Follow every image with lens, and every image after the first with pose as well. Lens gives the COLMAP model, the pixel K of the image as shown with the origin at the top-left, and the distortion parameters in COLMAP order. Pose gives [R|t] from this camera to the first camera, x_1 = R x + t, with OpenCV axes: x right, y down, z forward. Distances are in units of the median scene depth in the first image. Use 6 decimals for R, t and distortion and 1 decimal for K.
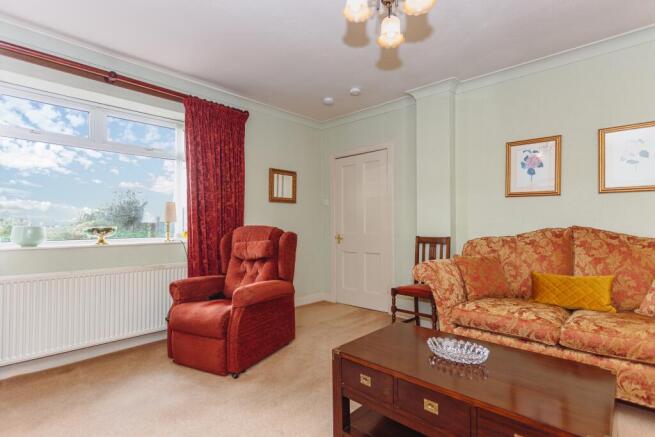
lens RADIAL K [[317.5, 0, 331.9], [0, 317.5, 220.7], [0, 0, 1]] dist [0.002632, 0.000030]
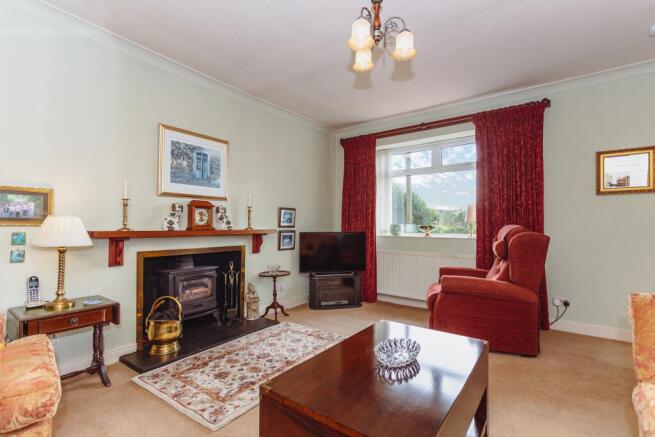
lens RADIAL K [[317.5, 0, 326.9], [0, 317.5, 219.4], [0, 0, 1]] dist [0.002632, 0.000030]
pose [[0.112131, -0.007911, -0.993662, 1.246158], [0.008243, 0.999941, -0.007031, 0.000829], [0.993659, -0.007403, 0.112190, 0.610892]]
